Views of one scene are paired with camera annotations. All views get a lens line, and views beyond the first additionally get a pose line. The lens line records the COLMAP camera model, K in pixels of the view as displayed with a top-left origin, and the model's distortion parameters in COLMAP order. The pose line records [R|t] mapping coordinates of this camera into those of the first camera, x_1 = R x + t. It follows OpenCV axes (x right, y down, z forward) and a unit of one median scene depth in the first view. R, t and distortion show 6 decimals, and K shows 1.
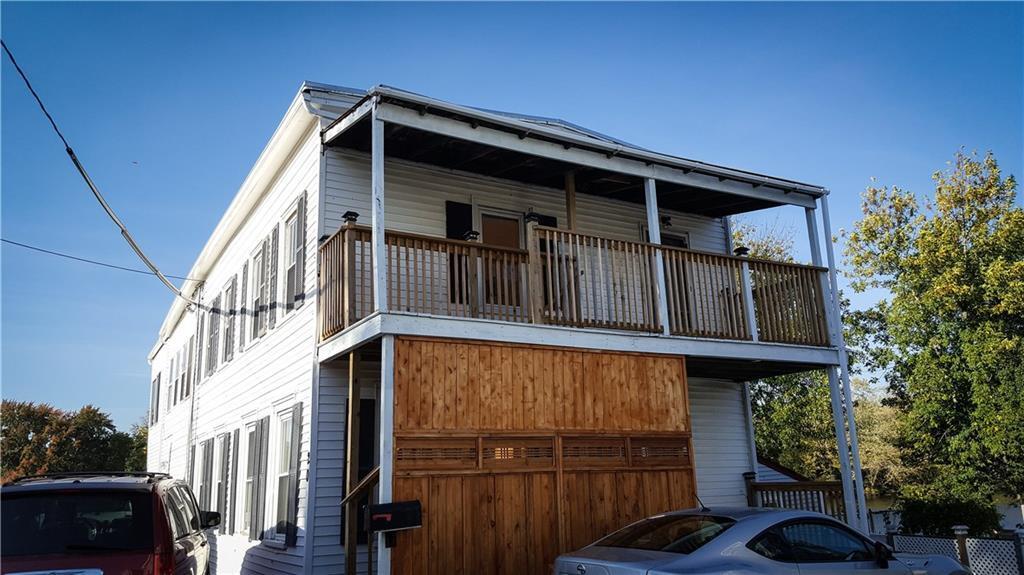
lens RADIAL K [[740.8, 0, 479.7], [0, 740.8, 284.5], [0, 0, 1]] dist [0.075270, -0.128721]
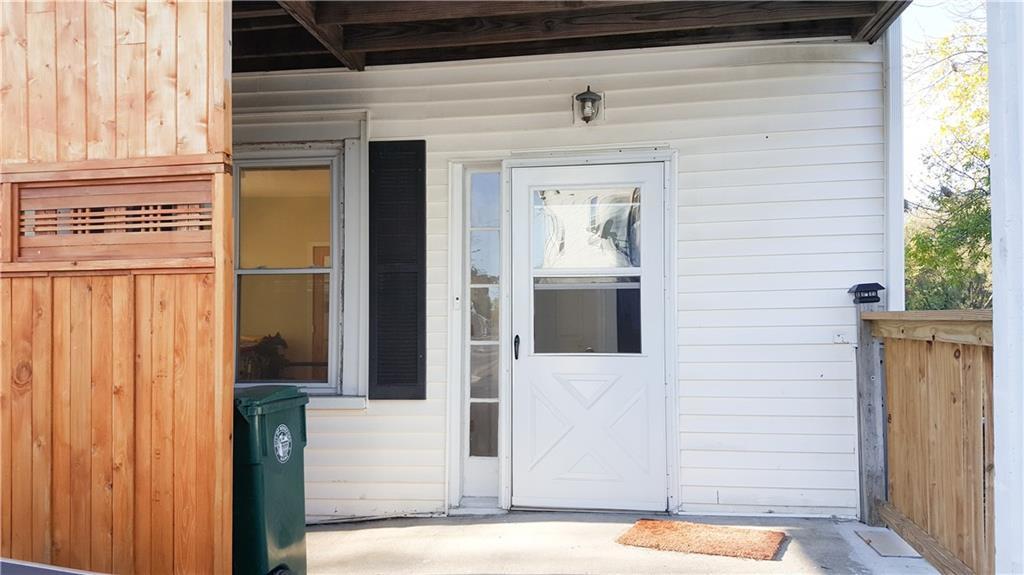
lens RADIAL K [[740.8, 0, 479.7], [0, 740.8, 284.5], [0, 0, 1]] dist [0.075270, -0.128721]
pose [[0.803630, 0.001242, -0.595129, 0.573857], [0.139965, 0.971554, 0.191028, 0.210261], [0.578437, -0.236813, 0.780596, 0.820509]]
